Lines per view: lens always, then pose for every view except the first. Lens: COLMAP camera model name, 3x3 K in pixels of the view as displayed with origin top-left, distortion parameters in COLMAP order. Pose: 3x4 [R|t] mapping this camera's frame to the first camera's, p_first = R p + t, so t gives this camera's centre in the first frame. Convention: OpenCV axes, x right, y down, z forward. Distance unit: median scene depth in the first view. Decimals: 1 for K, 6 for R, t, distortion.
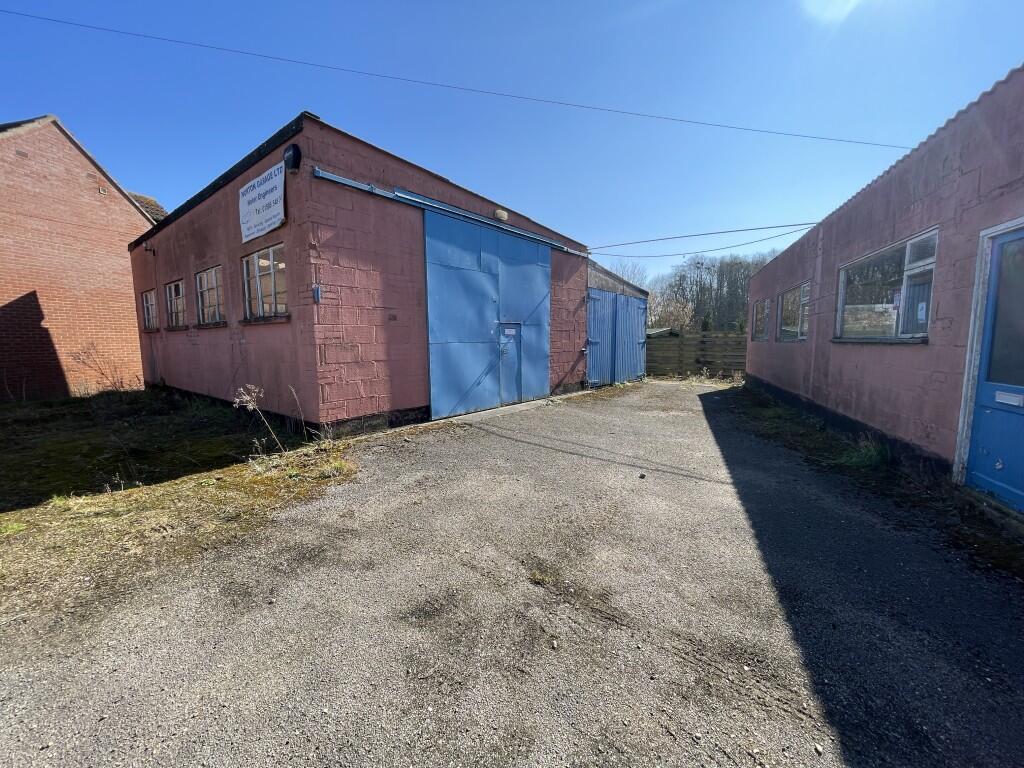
lens RADIAL K [[416.1, 0, 514.6], [0, 416.1, 380.4], [0, 0, 1]] dist [-0.001233, 0.000683]
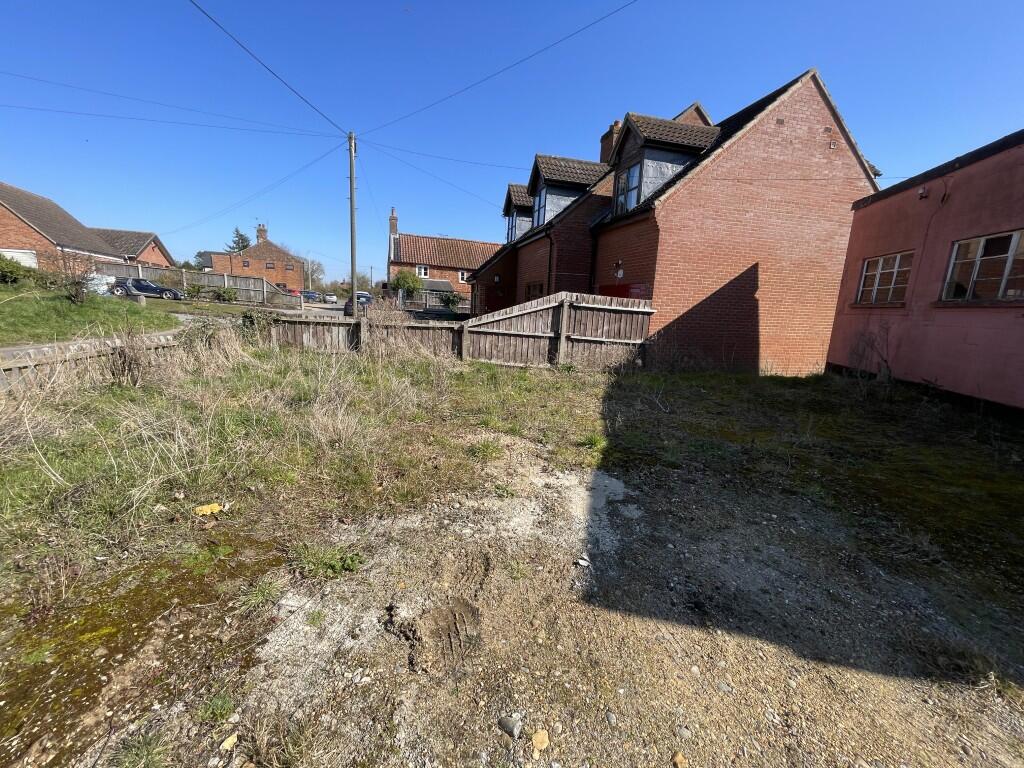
lens RADIAL K [[416.1, 0, 516.2], [0, 416.1, 384.7], [0, 0, 1]] dist [-0.001233, 0.000683]
pose [[0.449606, 0.196933, -0.871248, -0.467901], [-0.132664, 0.979297, 0.152895, 0.000778], [0.883321, 0.046840, 0.466423, 0.011834]]
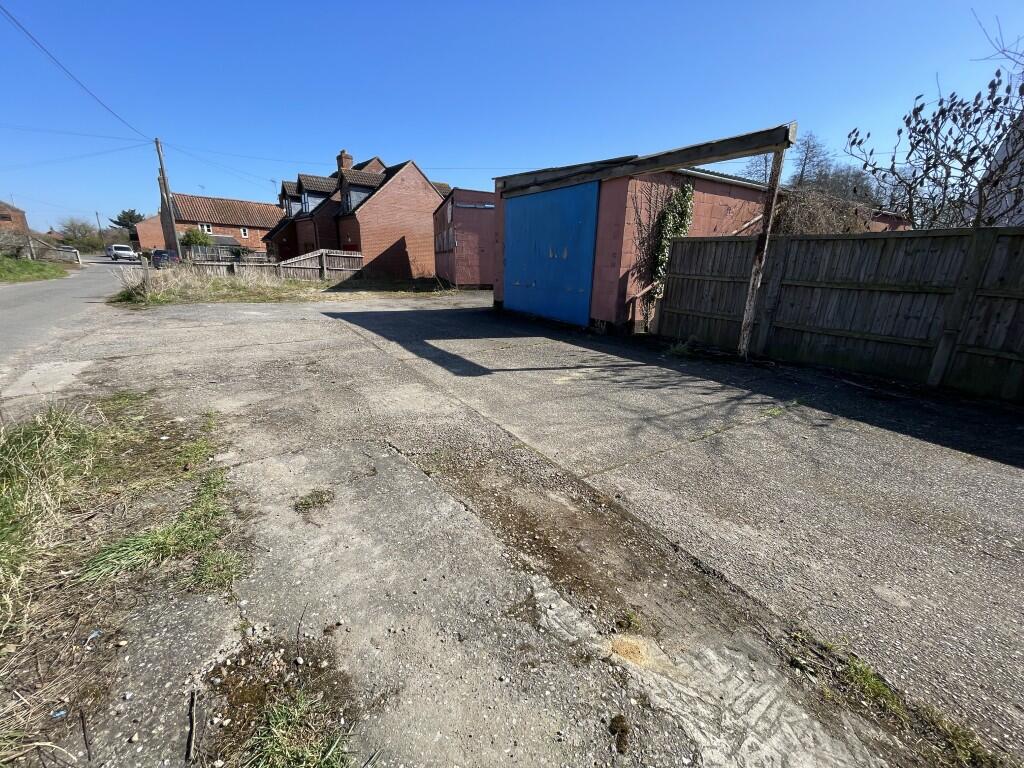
lens RADIAL K [[416.1, 0, 507.6], [0, 416.1, 384.7], [0, 0, 1]] dist [-0.001233, 0.000683]
pose [[0.800324, 0.196929, -0.566305, 0.995341], [-0.084307, 0.972099, 0.218896, 0.063294], [0.593611, -0.127444, 0.794596, -0.781857]]
